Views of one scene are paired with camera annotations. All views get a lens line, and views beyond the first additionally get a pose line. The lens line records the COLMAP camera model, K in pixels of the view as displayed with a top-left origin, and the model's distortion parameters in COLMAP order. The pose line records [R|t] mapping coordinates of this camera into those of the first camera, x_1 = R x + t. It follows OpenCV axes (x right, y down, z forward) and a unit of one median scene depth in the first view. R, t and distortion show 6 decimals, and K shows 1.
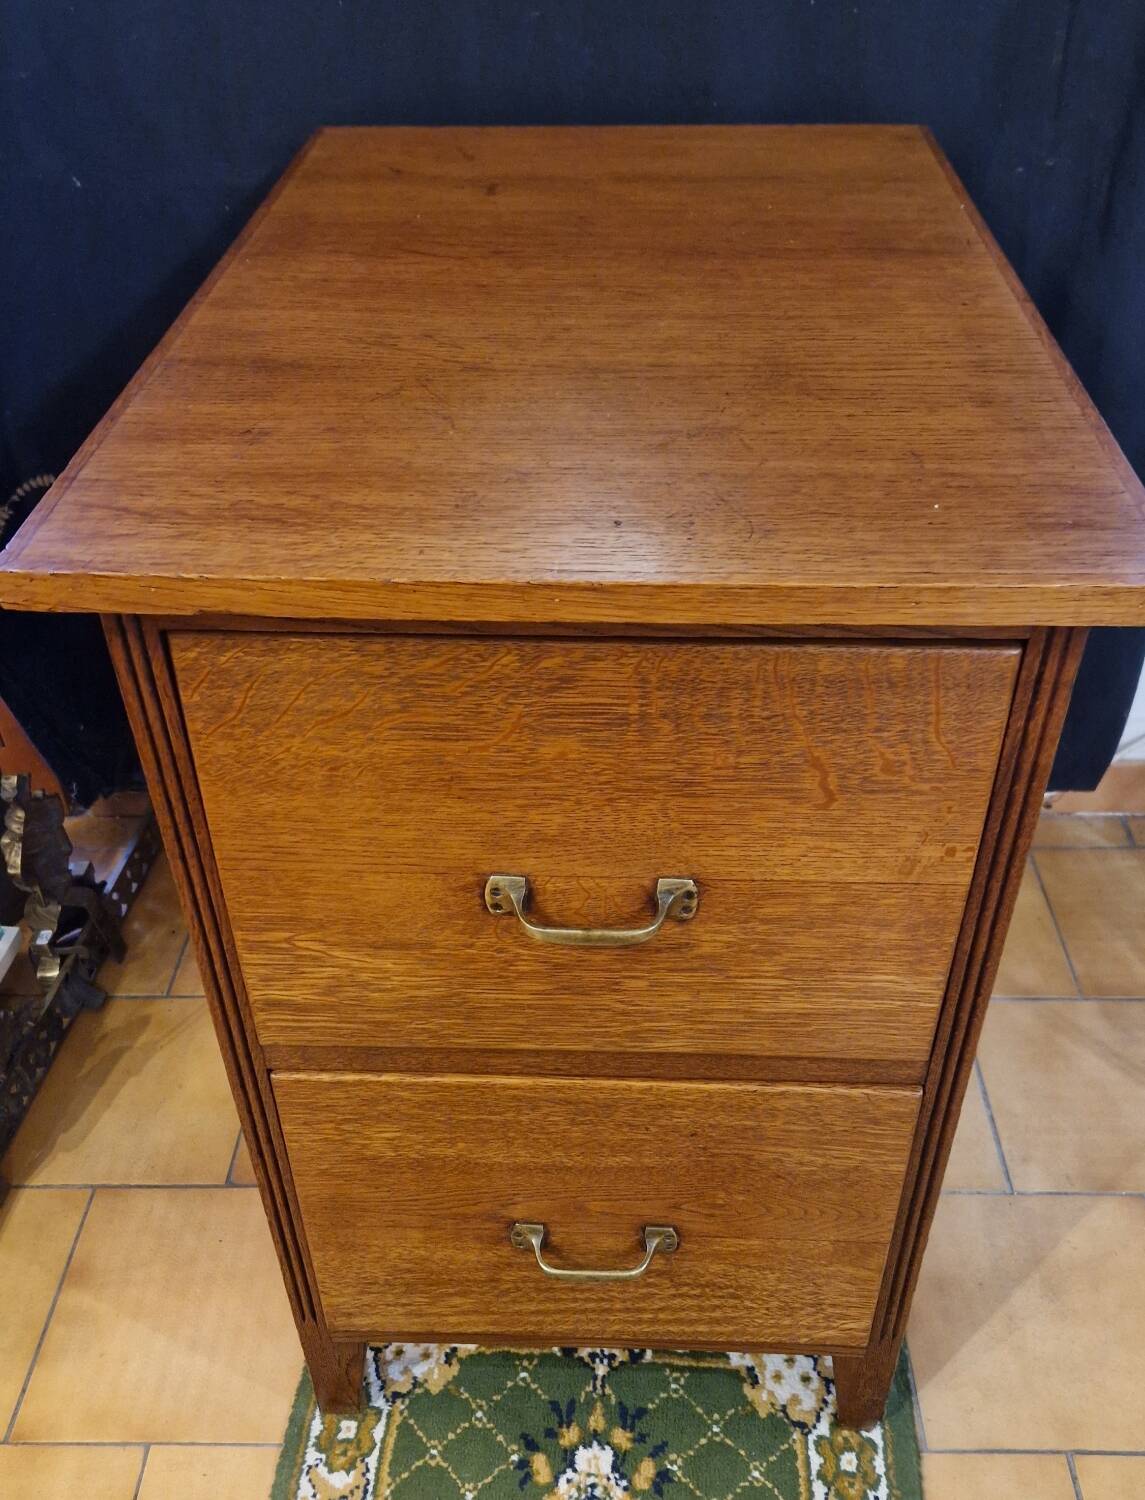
lens RADIAL K [[1340.7, 0, 589.9], [0, 1340.7, 839.6], [0, 0, 1]] dist [0.098138, -0.145646]
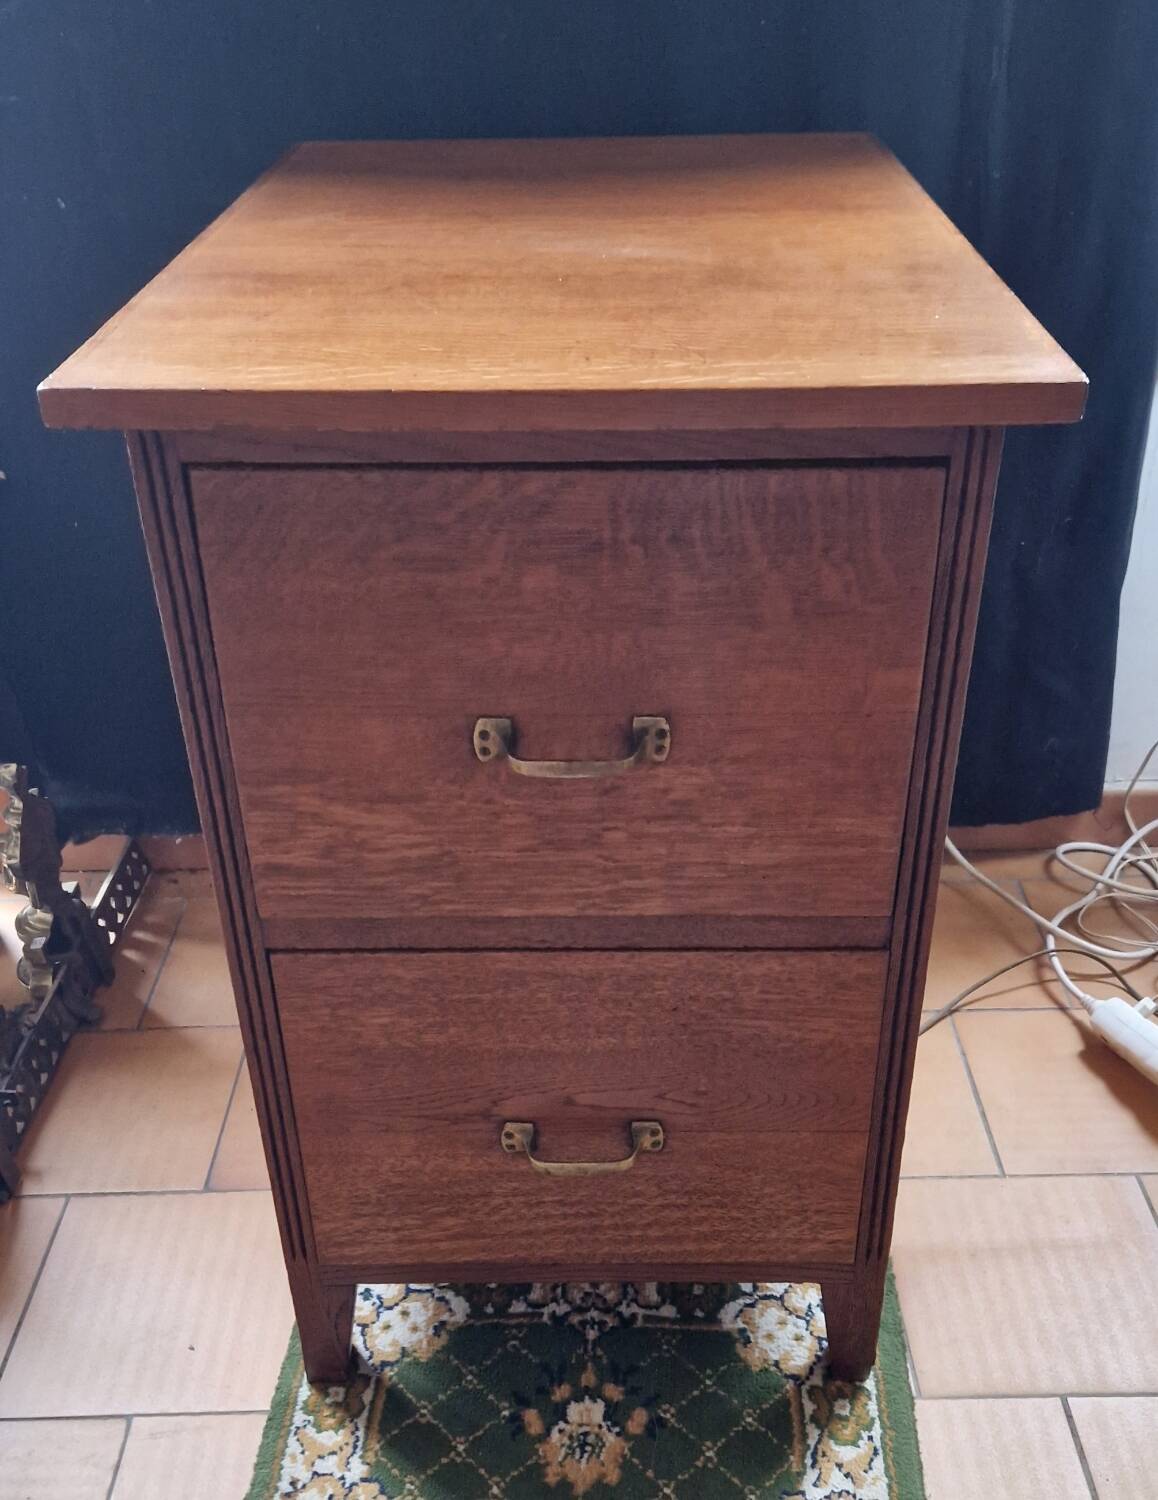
lens RADIAL K [[1502.3, 0, 601.9], [0, 1502.3, 933.2], [0, 0, 1]] dist [0.121843, -0.190532]
pose [[0.999557, -0.019818, 0.022226, -0.003619], [0.021714, 0.995832, -0.088589, 0.224696], [-0.020377, 0.089032, 0.995820, -0.144610]]
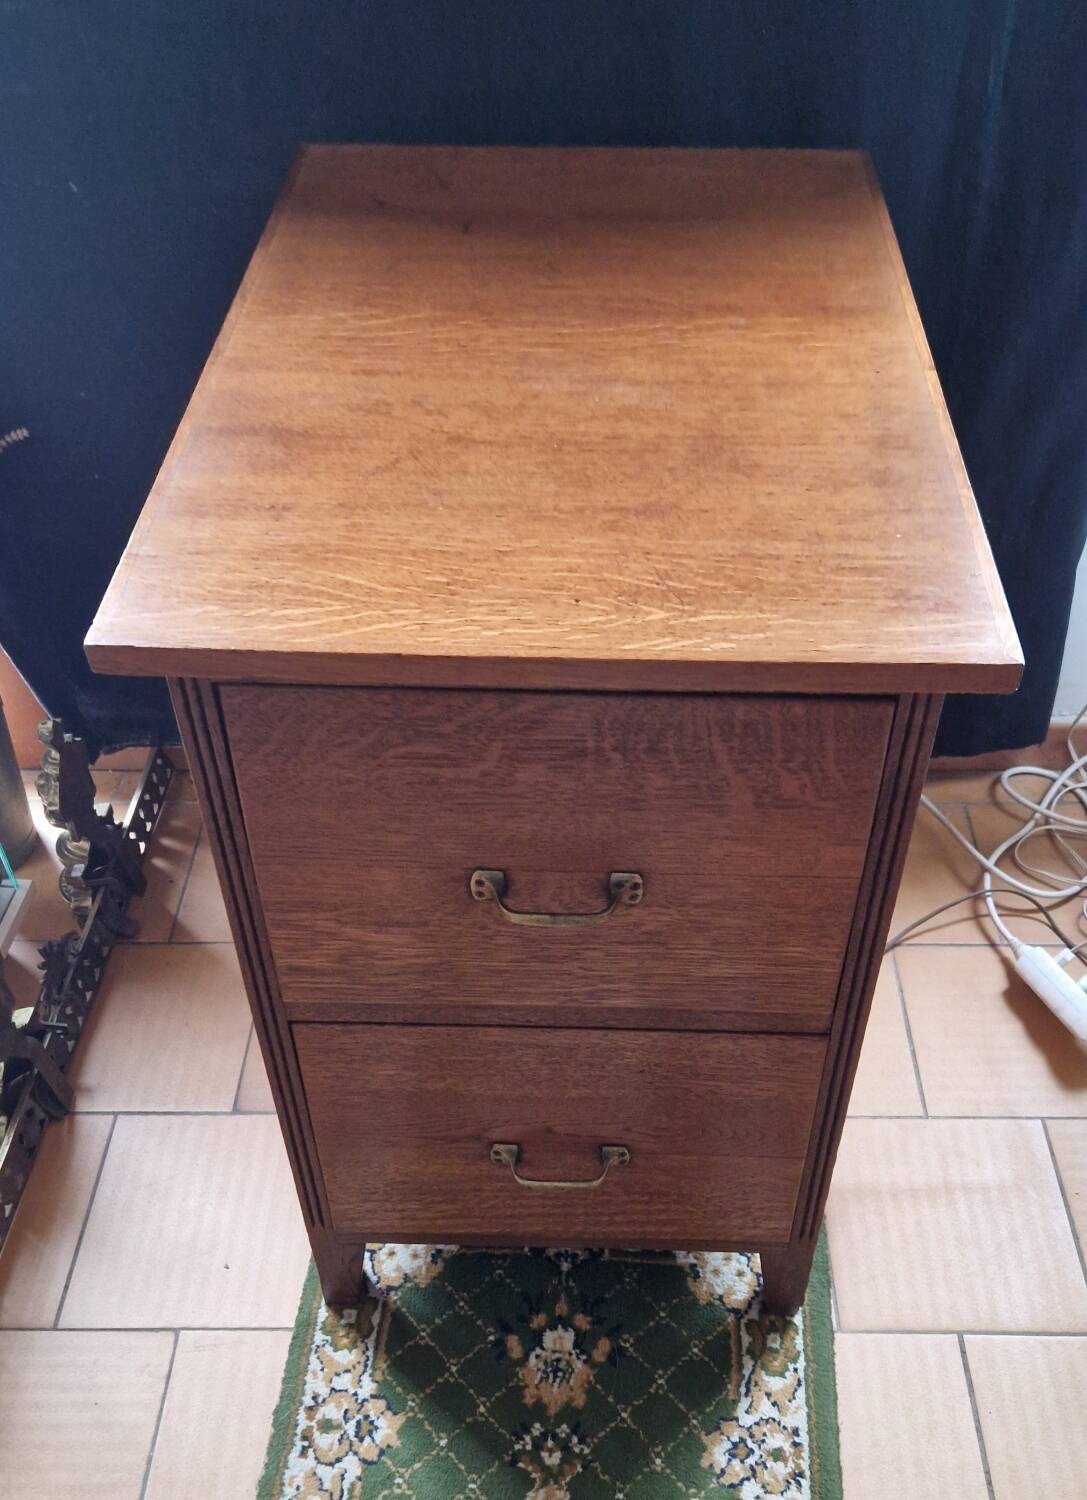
lens RADIAL K [[1409.5, 0, 579.4], [0, 1409.5, 885.0], [0, 0, 1]] dist [0.112490, -0.166523]
pose [[0.999883, 0.000704, 0.015289, 0.001604], [-0.002157, 0.995454, 0.095222, -0.060126], [-0.015153, -0.095244, 0.995339, -0.211852]]
